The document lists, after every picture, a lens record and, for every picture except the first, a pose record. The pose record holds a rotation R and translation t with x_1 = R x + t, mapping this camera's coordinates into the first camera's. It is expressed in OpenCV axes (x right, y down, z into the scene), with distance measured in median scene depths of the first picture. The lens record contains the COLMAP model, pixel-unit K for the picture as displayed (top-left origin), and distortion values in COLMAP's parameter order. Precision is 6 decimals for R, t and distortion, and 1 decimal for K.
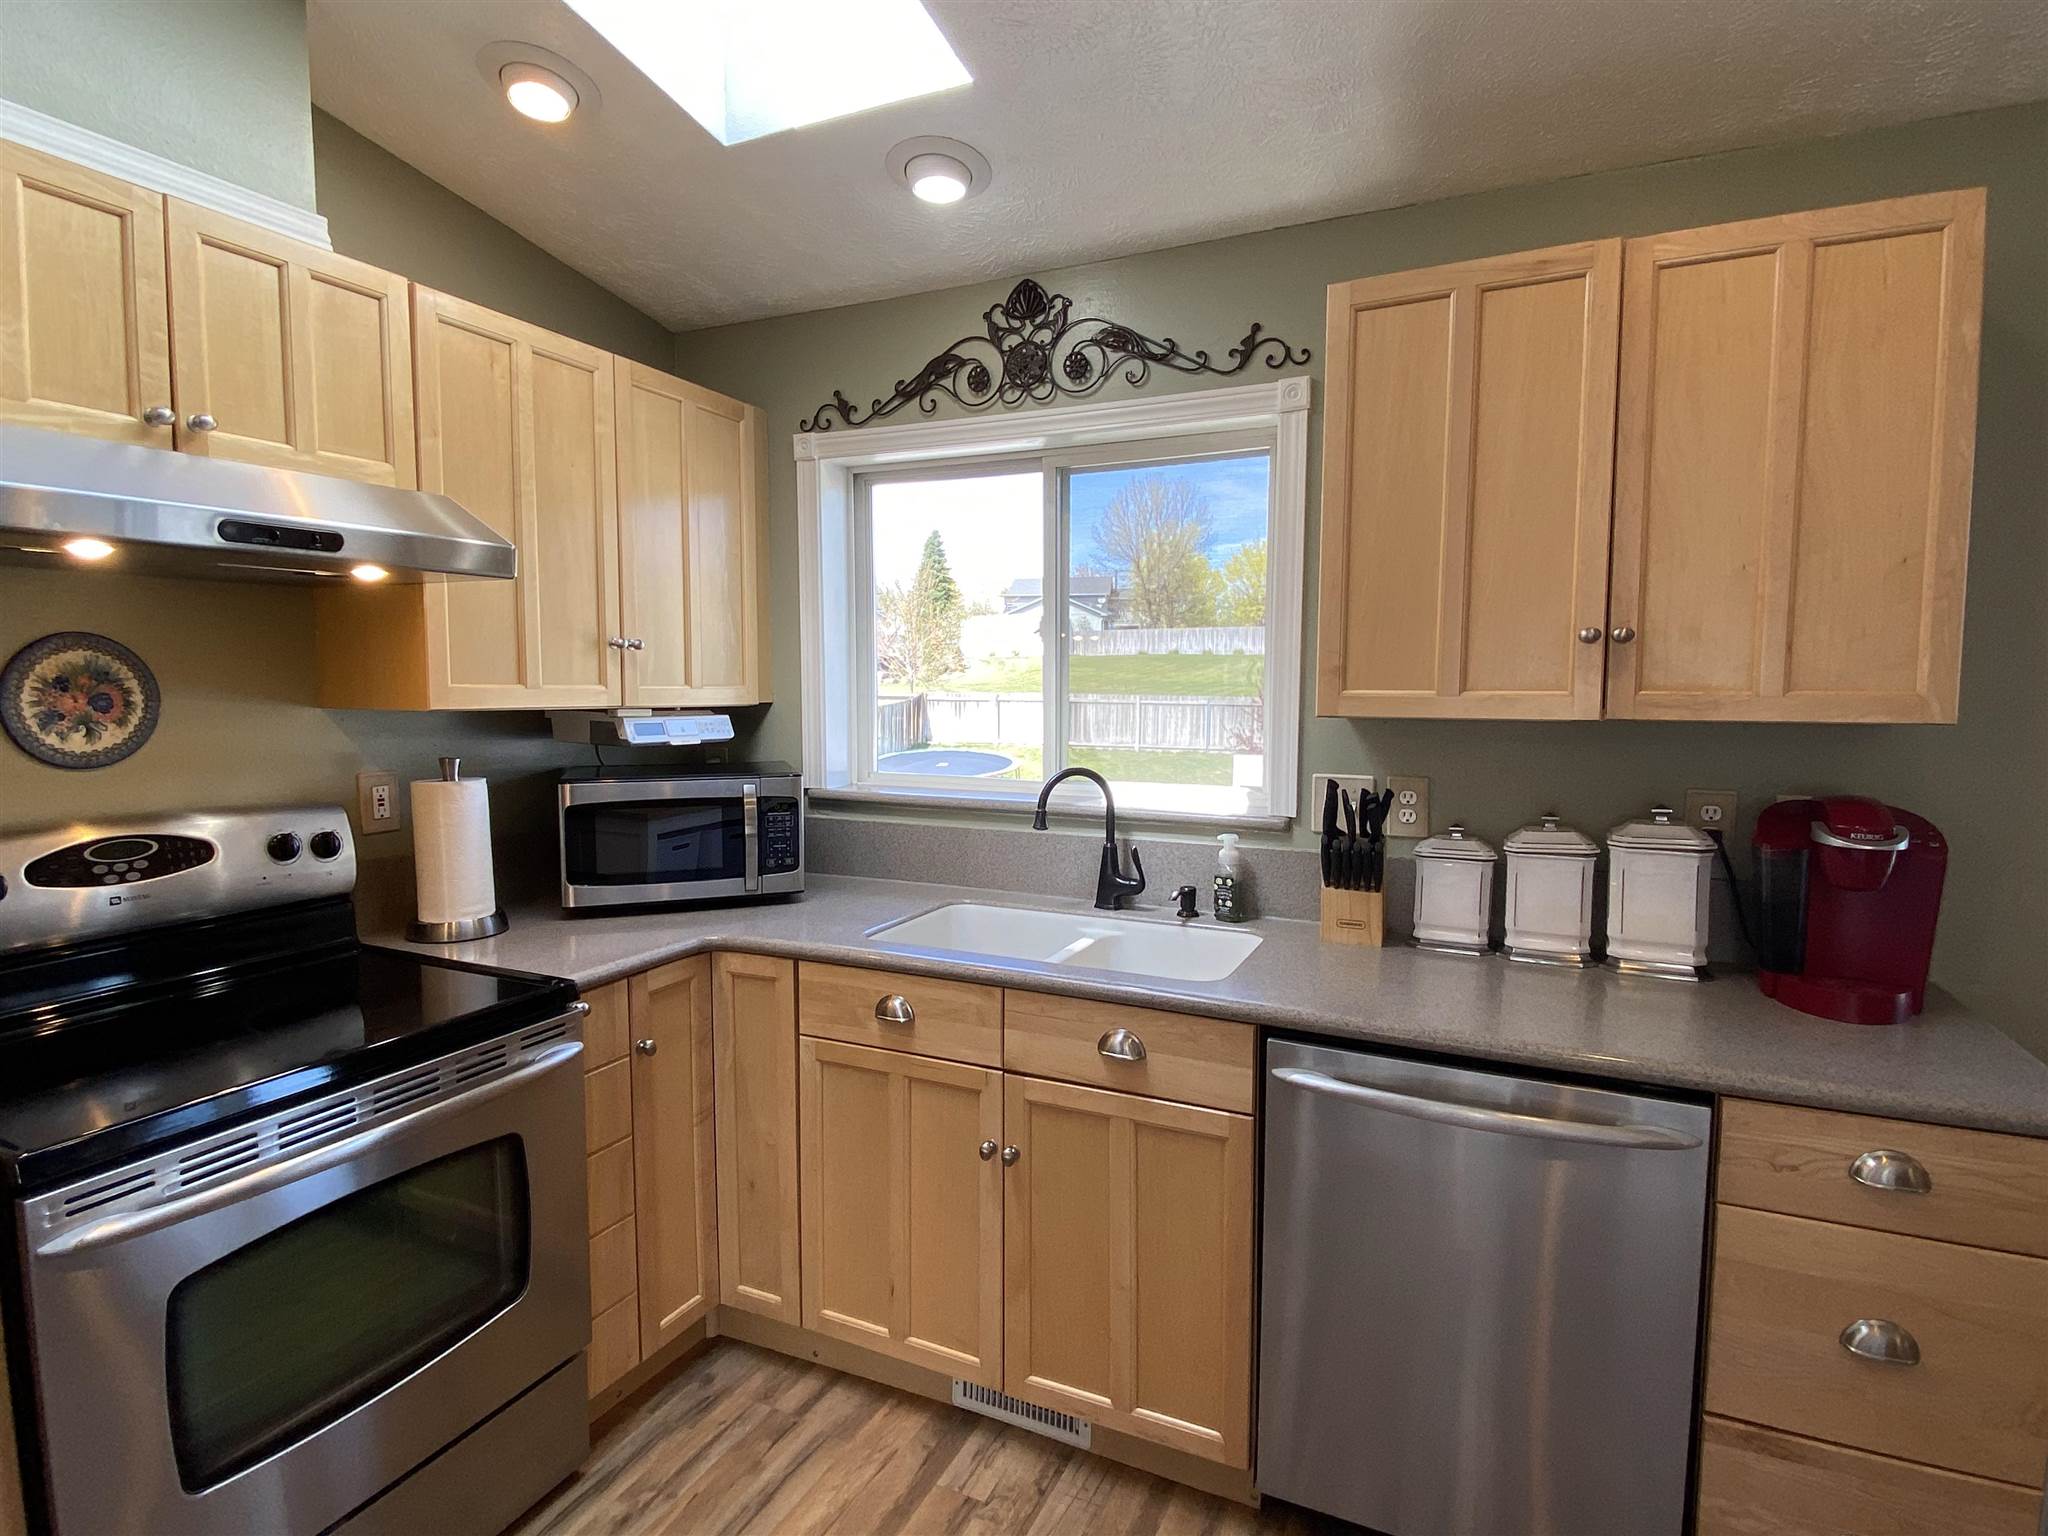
lens RADIAL K [[1055.3, 0, 1030.3], [0, 1055.3, 764.5], [0, 0, 1]] dist [0.080648, -0.080800]
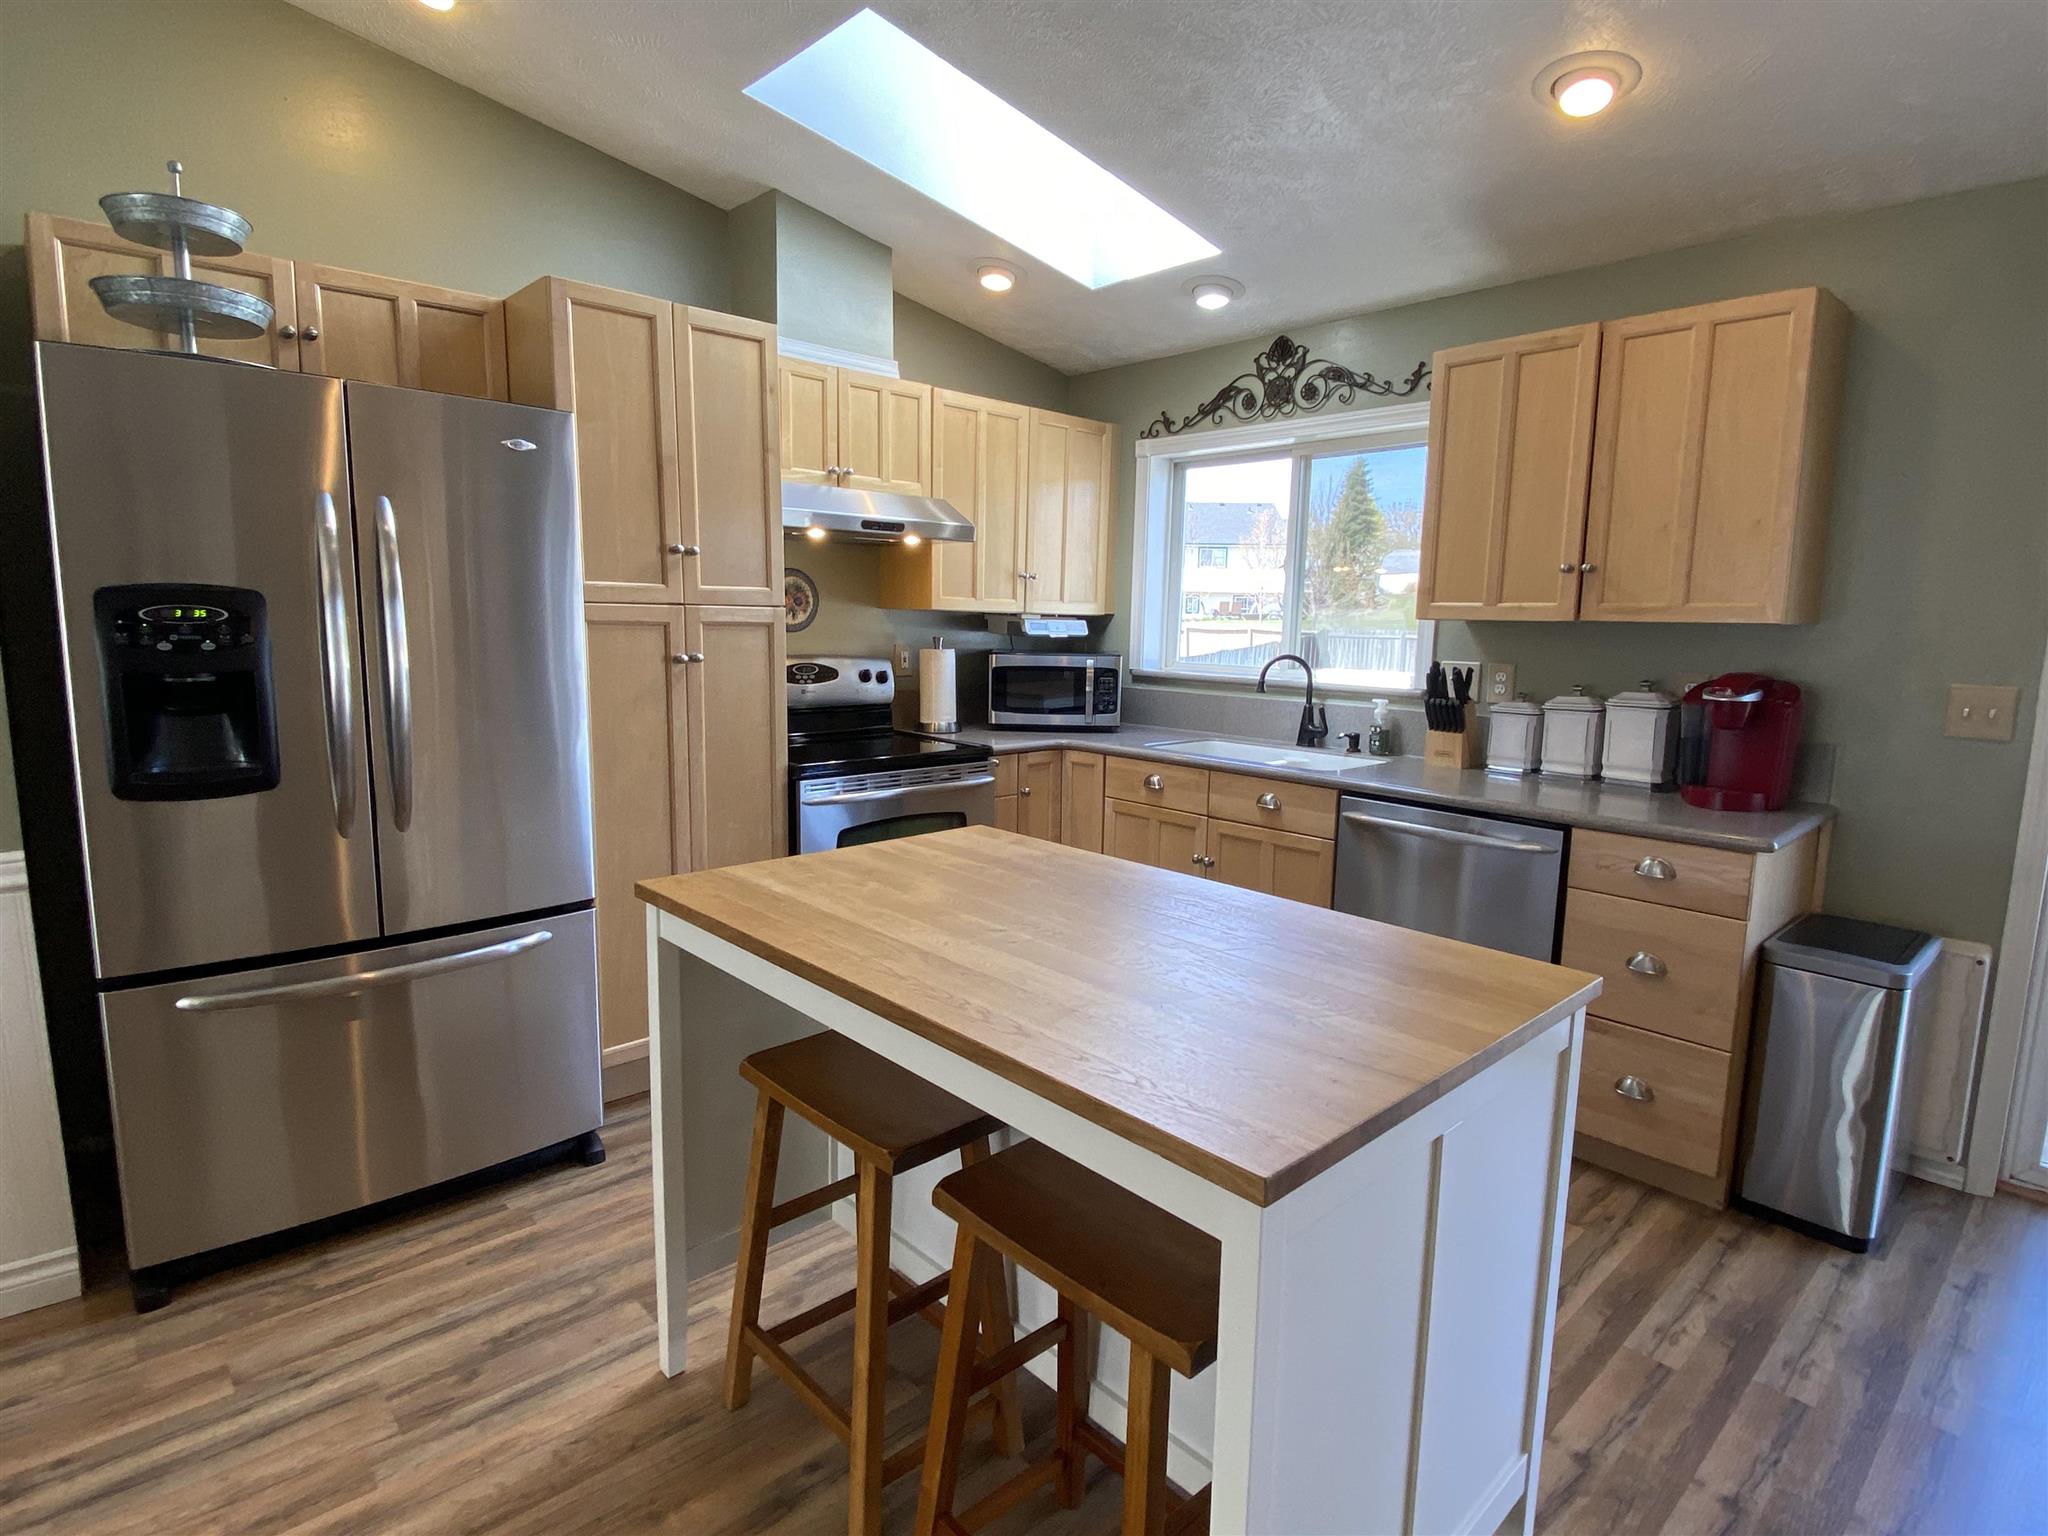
lens RADIAL K [[1055.3, 0, 1030.3], [0, 1055.3, 764.5], [0, 0, 1]] dist [0.080648, -0.080800]
pose [[0.927792, 0.068129, -0.366824, 0.289671], [-0.046512, 0.996637, 0.067461, 0.080199], [0.370187, -0.045528, 0.927841, -0.638204]]
